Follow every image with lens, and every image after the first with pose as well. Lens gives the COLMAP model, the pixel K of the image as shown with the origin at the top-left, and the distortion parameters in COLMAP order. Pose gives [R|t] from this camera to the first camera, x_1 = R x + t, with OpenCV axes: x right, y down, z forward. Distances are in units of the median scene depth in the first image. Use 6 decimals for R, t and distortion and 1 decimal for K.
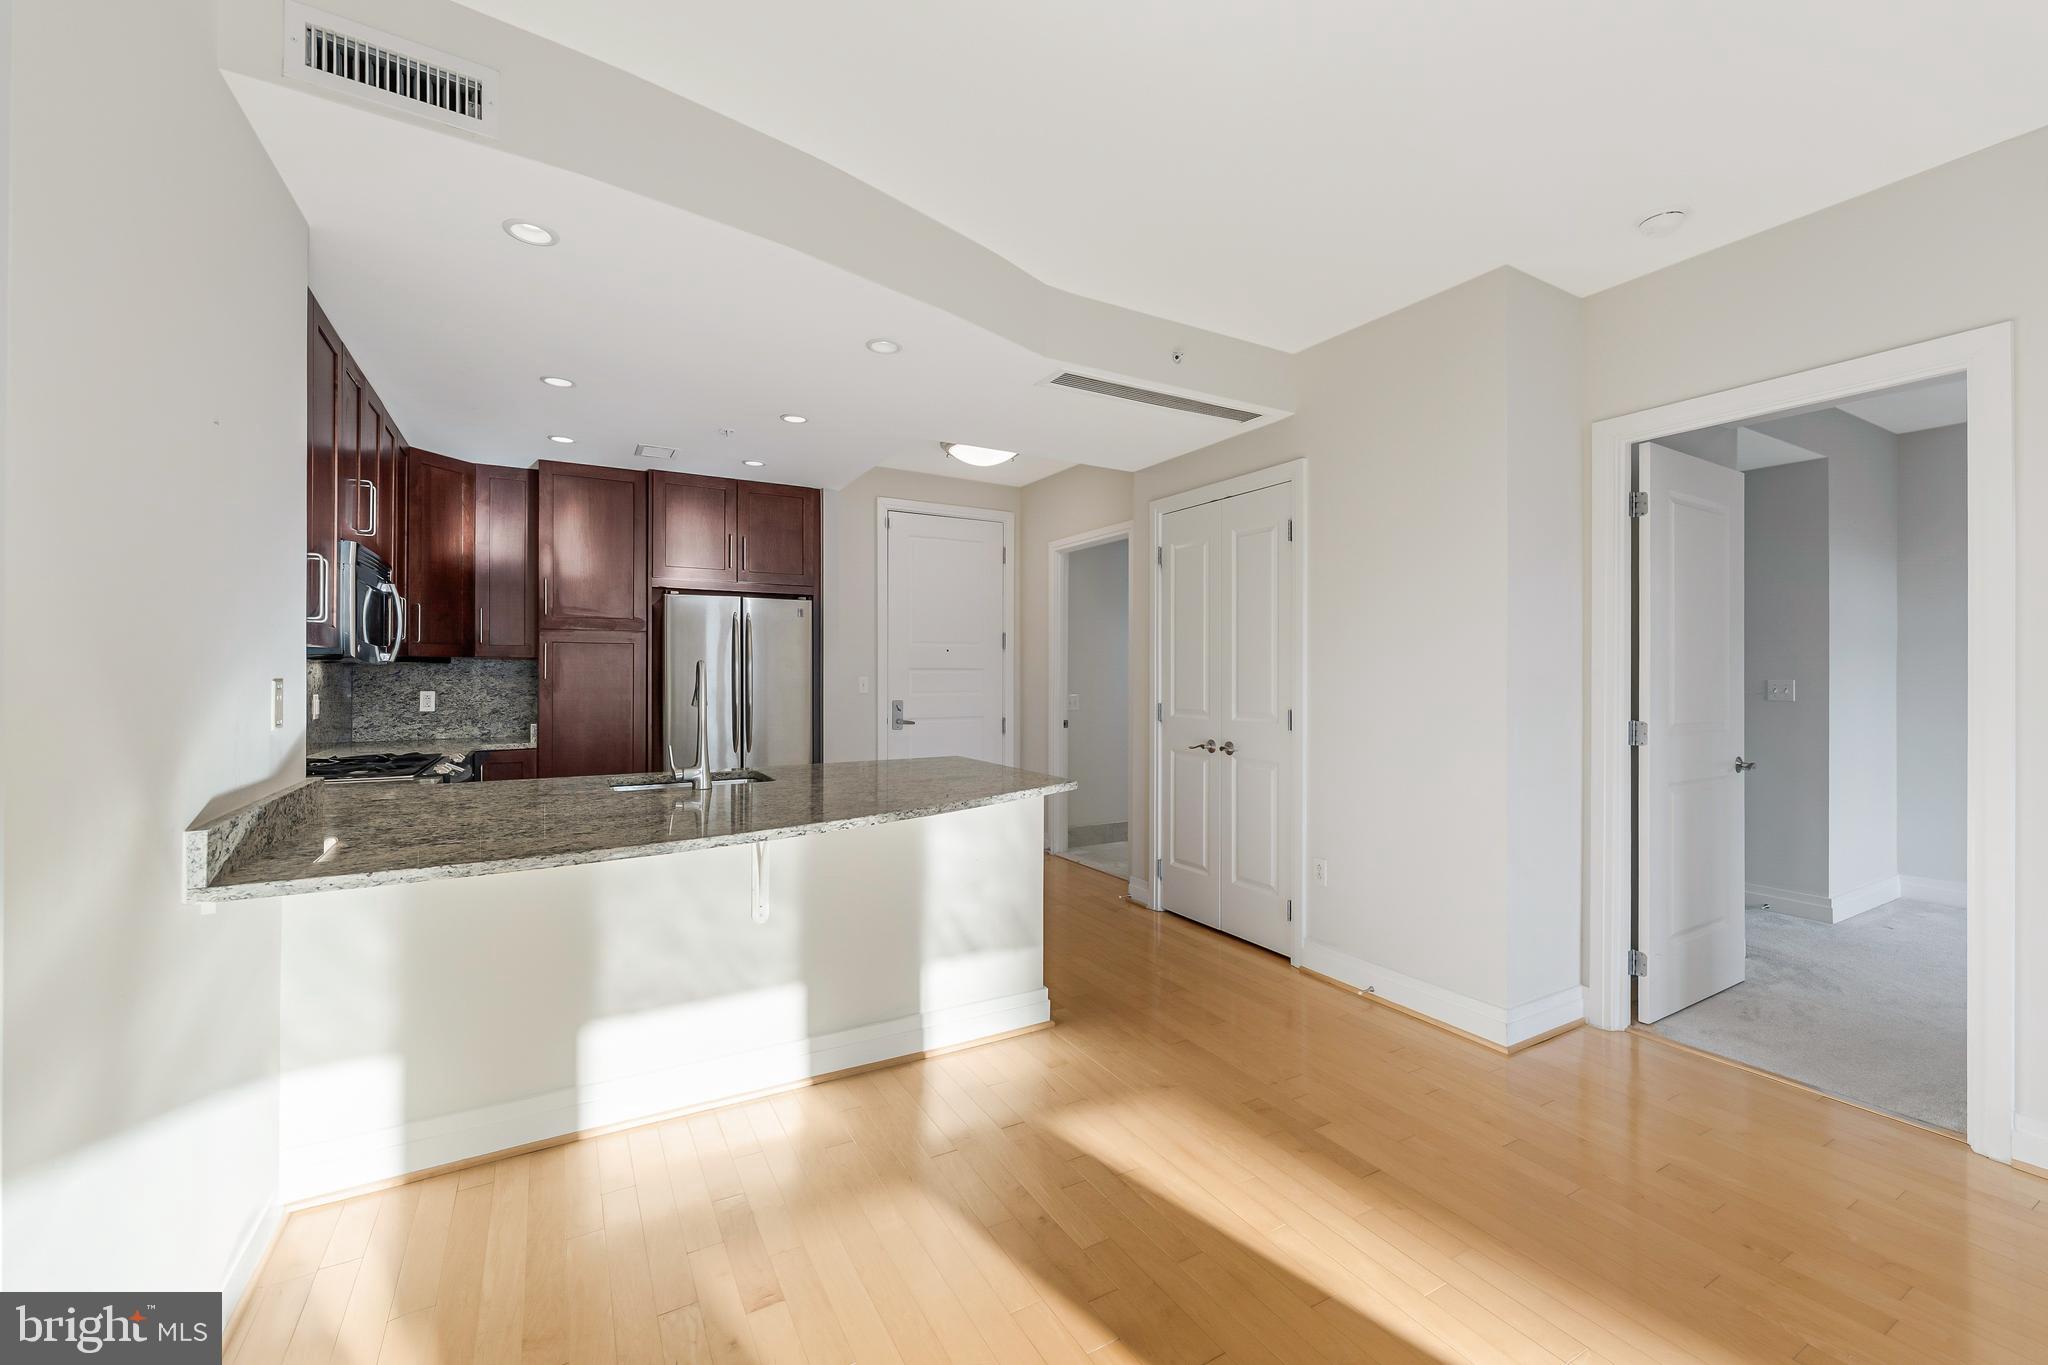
lens RADIAL K [[828.2, 0, 1031.8], [0, 828.2, 676.8], [0, 0, 1]] dist [0.002876, -0.000604]
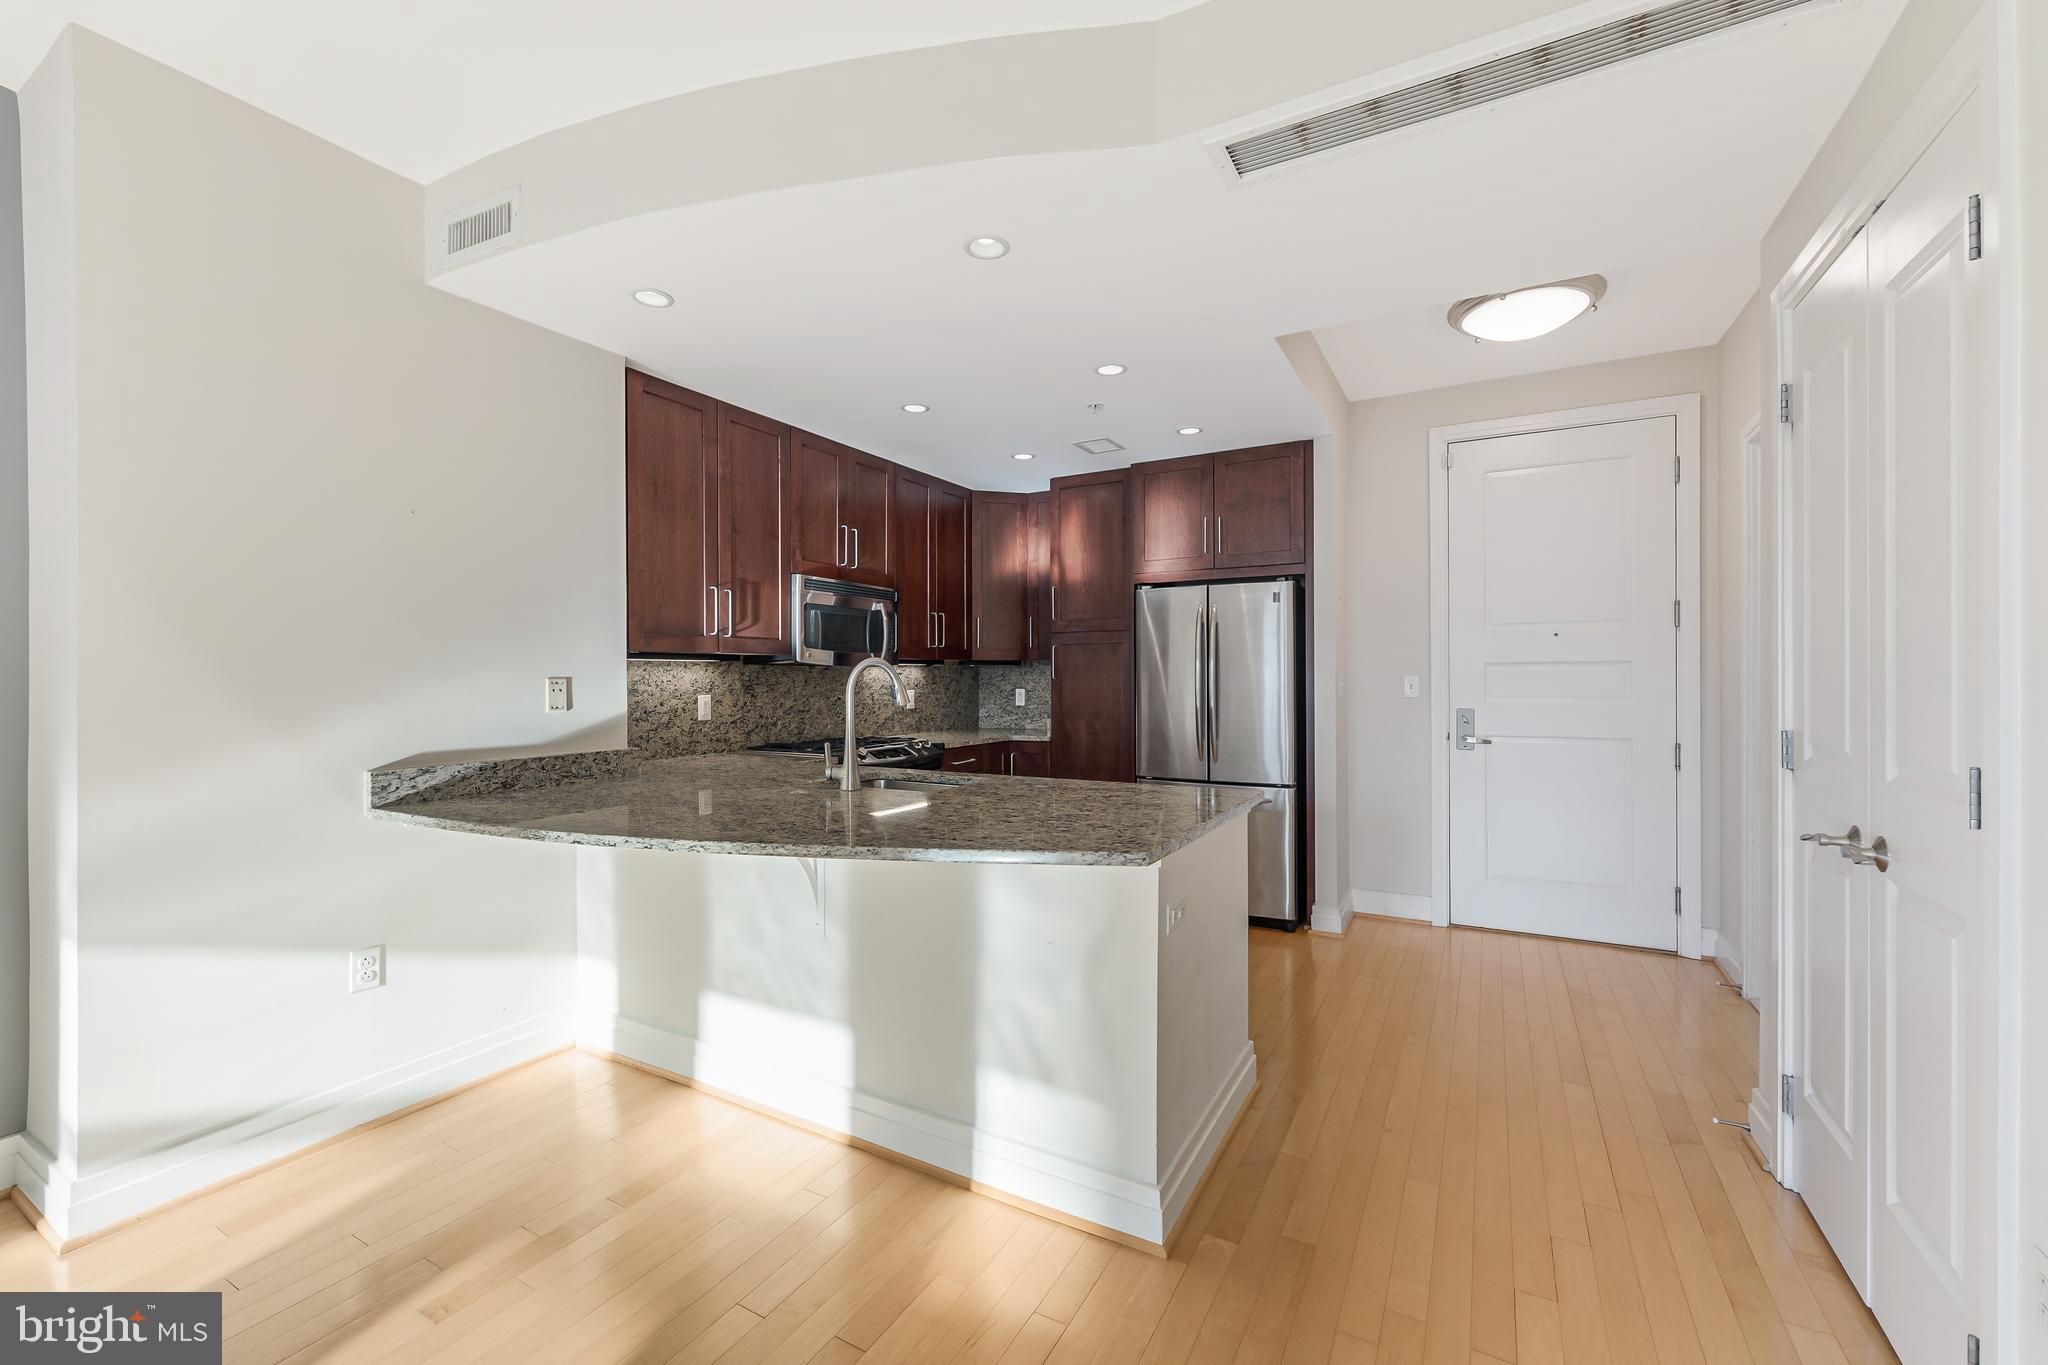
lens RADIAL K [[828.2, 0, 1033.5], [0, 828.2, 679.0], [0, 0, 1]] dist [0.002876, -0.000604]
pose [[0.514611, -0.000625, -0.857423, 0.330939], [0.001599, 0.999999, 0.000230, 0.003111], [0.857422, -0.001489, 0.514611, 0.414703]]
